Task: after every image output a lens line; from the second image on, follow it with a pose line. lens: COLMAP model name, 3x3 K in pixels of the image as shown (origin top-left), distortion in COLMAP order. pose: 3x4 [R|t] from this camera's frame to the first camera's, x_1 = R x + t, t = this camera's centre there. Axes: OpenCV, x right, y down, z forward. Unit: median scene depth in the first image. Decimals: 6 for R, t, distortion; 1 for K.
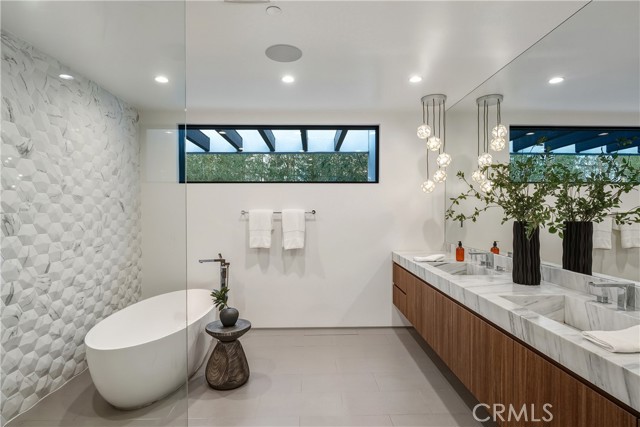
lens RADIAL K [[312.4, 0, 320.3], [0, 312.4, 213.5], [0, 0, 1]] dist [0.001334, 0.000601]
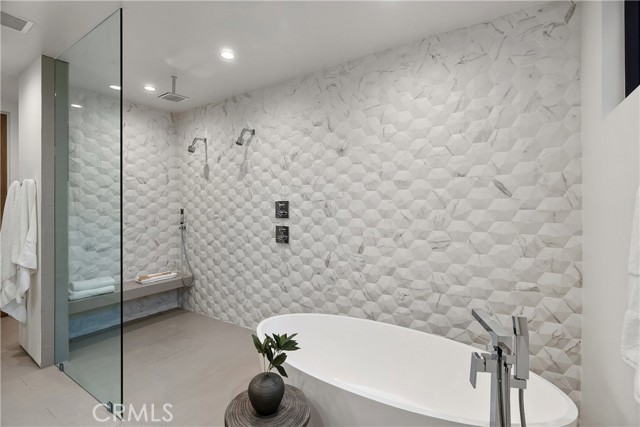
lens RADIAL K [[296.9, 0, 319.8], [0, 296.9, 209.4], [0, 0, 1]] dist [-0.002229, -0.000452]
pose [[-0.564616, 0.004329, -0.825342, 0.075730], [-0.004669, 0.999953, 0.008439, 0.021725], [0.825340, 0.008618, -0.564570, 1.378640]]
